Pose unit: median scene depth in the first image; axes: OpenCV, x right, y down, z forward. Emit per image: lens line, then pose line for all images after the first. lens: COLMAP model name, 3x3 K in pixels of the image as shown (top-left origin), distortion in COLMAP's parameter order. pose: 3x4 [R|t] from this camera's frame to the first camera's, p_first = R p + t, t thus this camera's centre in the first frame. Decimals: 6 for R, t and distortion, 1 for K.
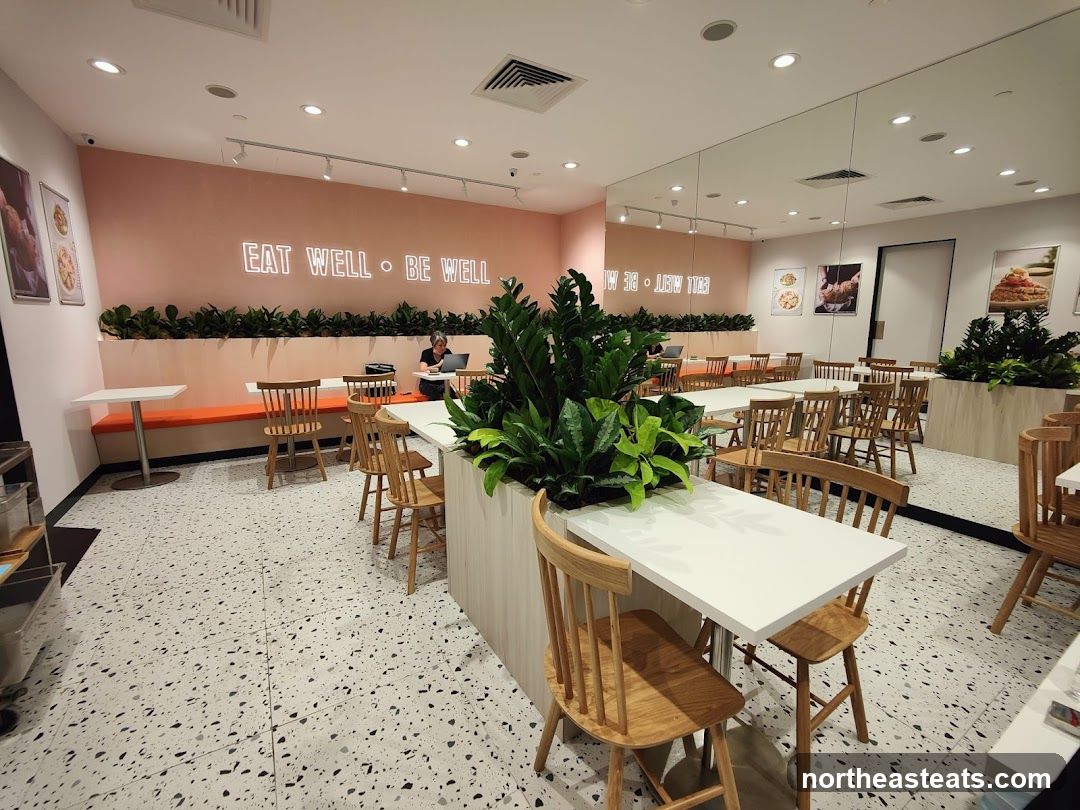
lens RADIAL K [[463.3, 0, 538.5], [0, 463.3, 406.4], [0, 0, 1]] dist [-0.004180, -0.001001]
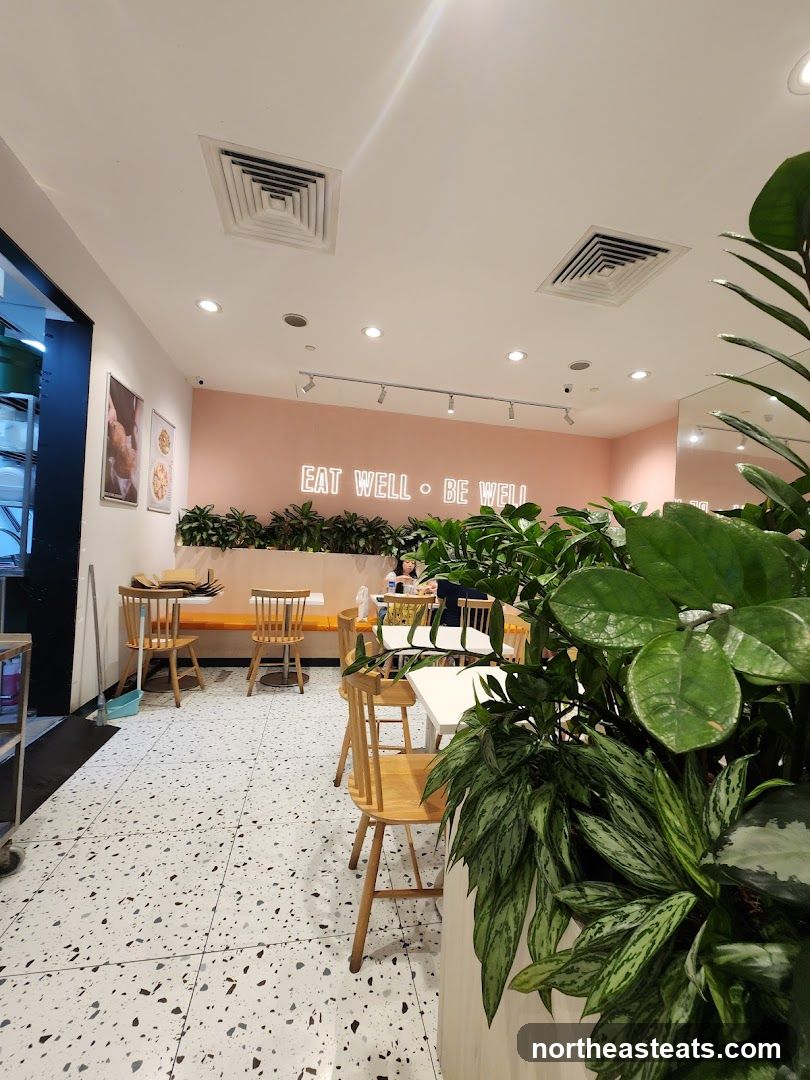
lens RADIAL K [[463.3, 0, 409.0], [0, 463.3, 543.2], [0, 0, 1]] dist [-0.004180, -0.001001]
pose [[0.942787, 0.046157, -0.330184, -0.045961], [-0.109992, 0.977982, -0.177351, -0.010598], [0.314728, 0.203522, 0.927106, 0.147384]]
